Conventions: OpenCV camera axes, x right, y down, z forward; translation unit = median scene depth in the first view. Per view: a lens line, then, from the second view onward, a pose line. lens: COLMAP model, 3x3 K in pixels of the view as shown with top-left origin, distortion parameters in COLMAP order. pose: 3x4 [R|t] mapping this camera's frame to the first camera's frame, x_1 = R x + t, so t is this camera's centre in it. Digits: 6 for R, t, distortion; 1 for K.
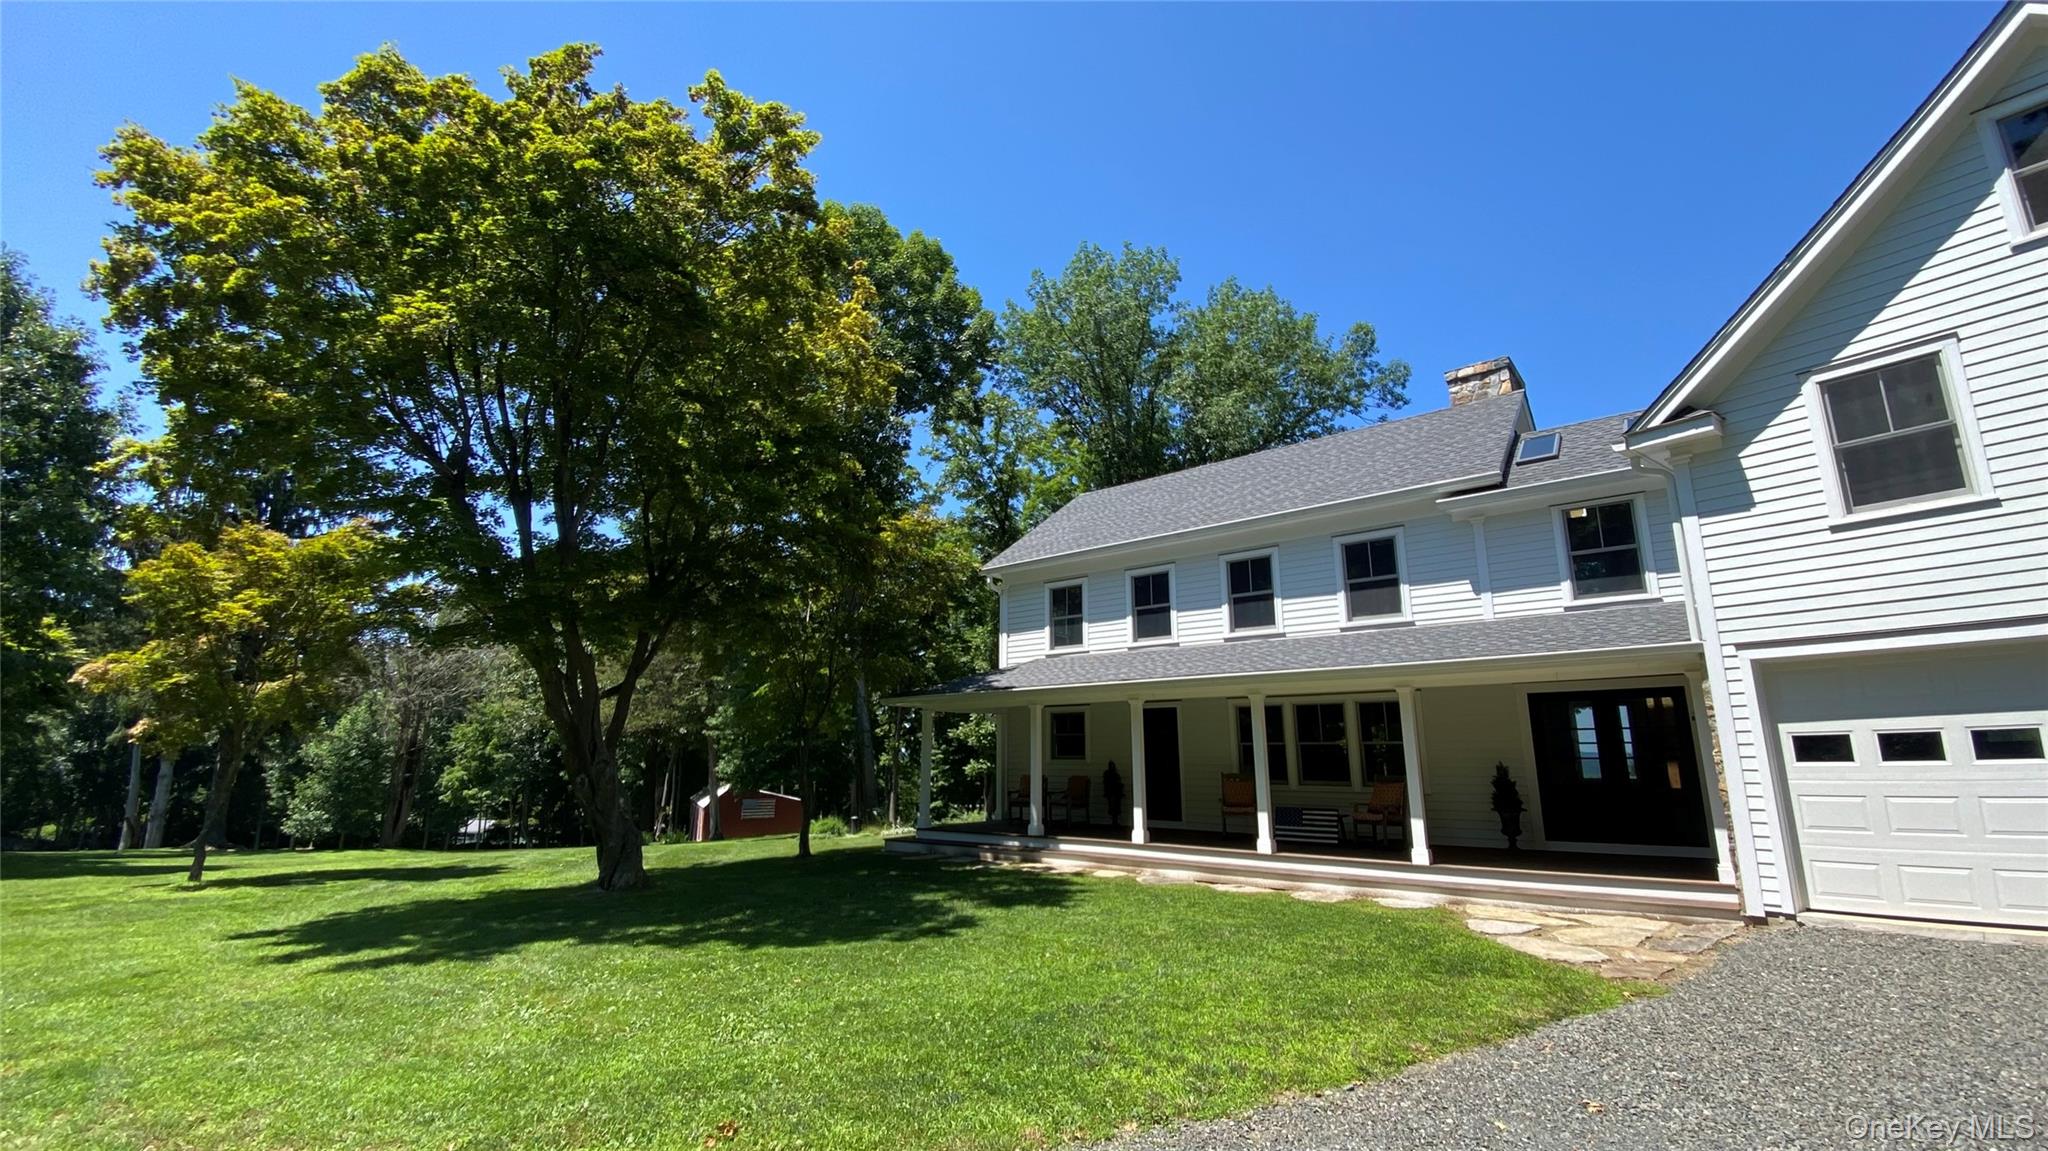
lens RADIAL K [[879.7, 0, 1024.0], [0, 879.7, 575.5], [0, 0, 1]] dist [0.017949, -0.000293]
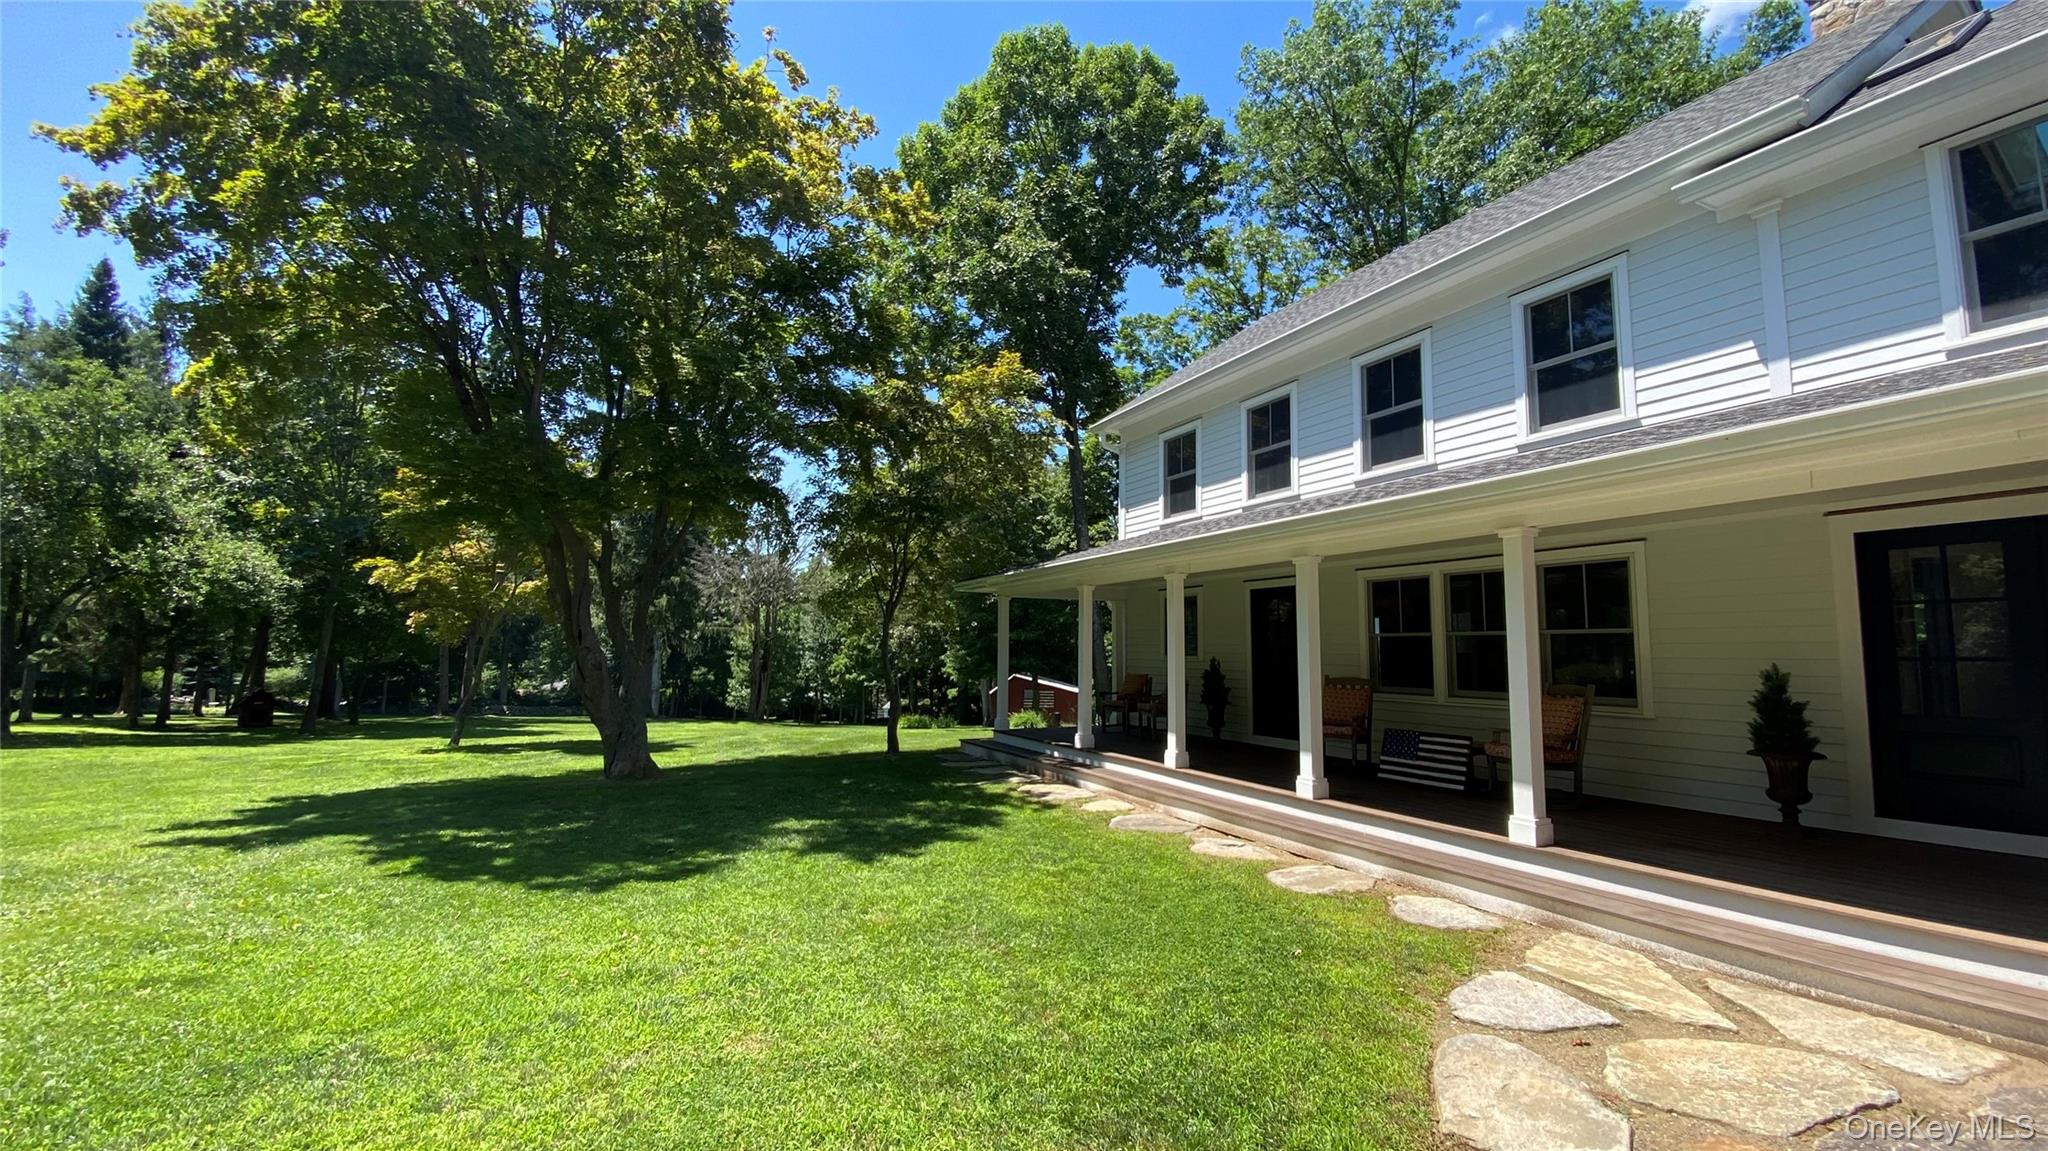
lens RADIAL K [[879.7, 0, 1024.0], [0, 879.7, 575.5], [0, 0, 1]] dist [0.017949, -0.000293]
pose [[0.902219, -0.026210, -0.430480, 0.119162], [0.076161, 0.992147, 0.099214, 0.021238], [0.424499, -0.122298, 0.897131, 0.105811]]
